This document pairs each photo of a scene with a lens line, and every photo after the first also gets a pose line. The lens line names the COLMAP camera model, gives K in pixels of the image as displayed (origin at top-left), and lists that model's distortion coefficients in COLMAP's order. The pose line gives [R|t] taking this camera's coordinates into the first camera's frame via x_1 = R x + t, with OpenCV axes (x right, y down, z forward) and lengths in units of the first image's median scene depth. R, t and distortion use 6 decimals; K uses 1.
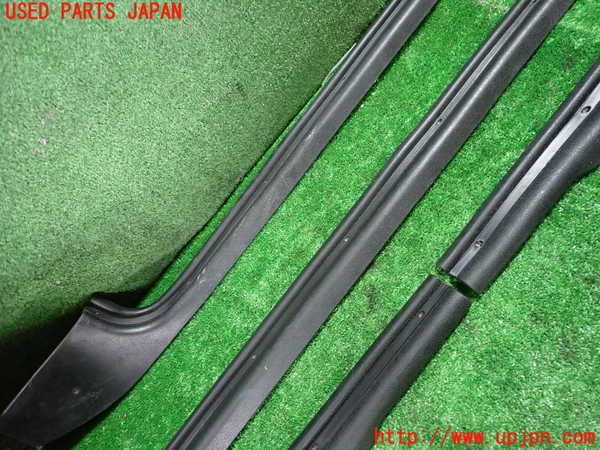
lens RADIAL K [[448.0, 0, 298.6], [0, 448.0, 227.7], [0, 0, 1]] dist [0.012708, -0.002583]
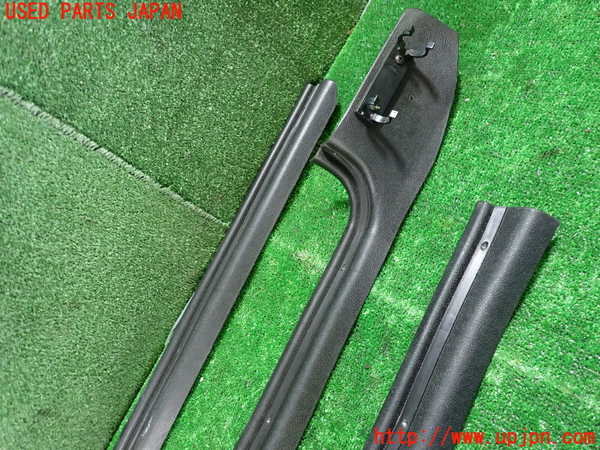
lens RADIAL K [[486.6, 0, 267.9], [0, 486.6, 224.3], [0, 0, 1]] dist [0.005346, -0.000666]
pose [[0.981895, -0.189089, 0.011257, 0.342028], [0.188776, 0.971894, -0.140660, -0.438229], [0.015657, 0.140239, 0.989994, -0.024222]]
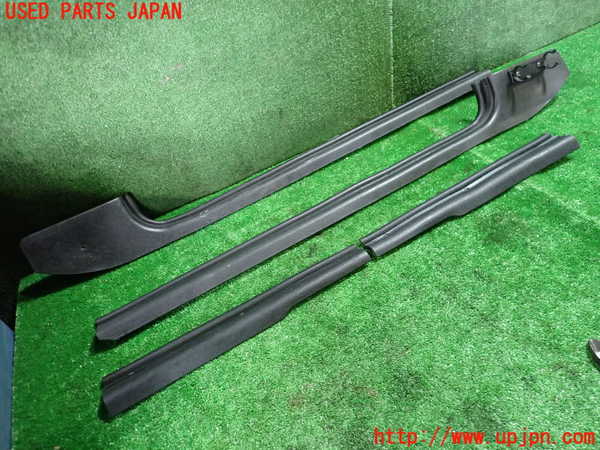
lens RADIAL K [[448.0, 0, 298.6], [0, 448.0, 227.7], [0, 0, 1]] dist [0.012708, -0.002583]
pose [[0.920763, 0.389414, 0.023509, 0.048585], [-0.365009, 0.881197, -0.300433, 0.498562], [-0.137709, 0.268047, 0.953513, -0.412722]]
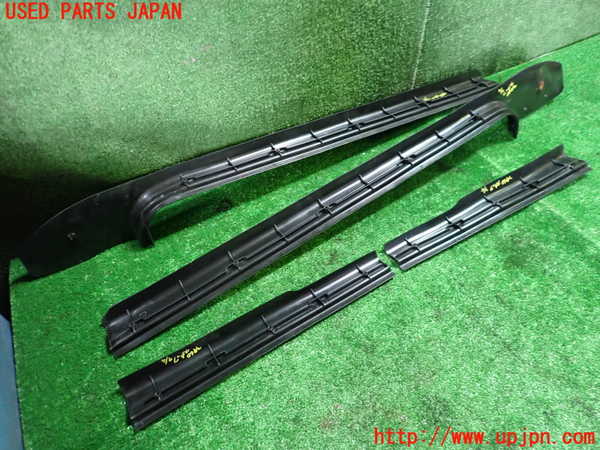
lens RADIAL K [[448.0, 0, 298.6], [0, 448.0, 227.7], [0, 0, 1]] dist [0.012708, -0.002583]
pose [[0.877482, 0.446741, 0.174493, -0.214820], [-0.404116, 0.884628, -0.232645, 0.412462], [-0.258293, 0.133626, 0.956780, -0.368673]]
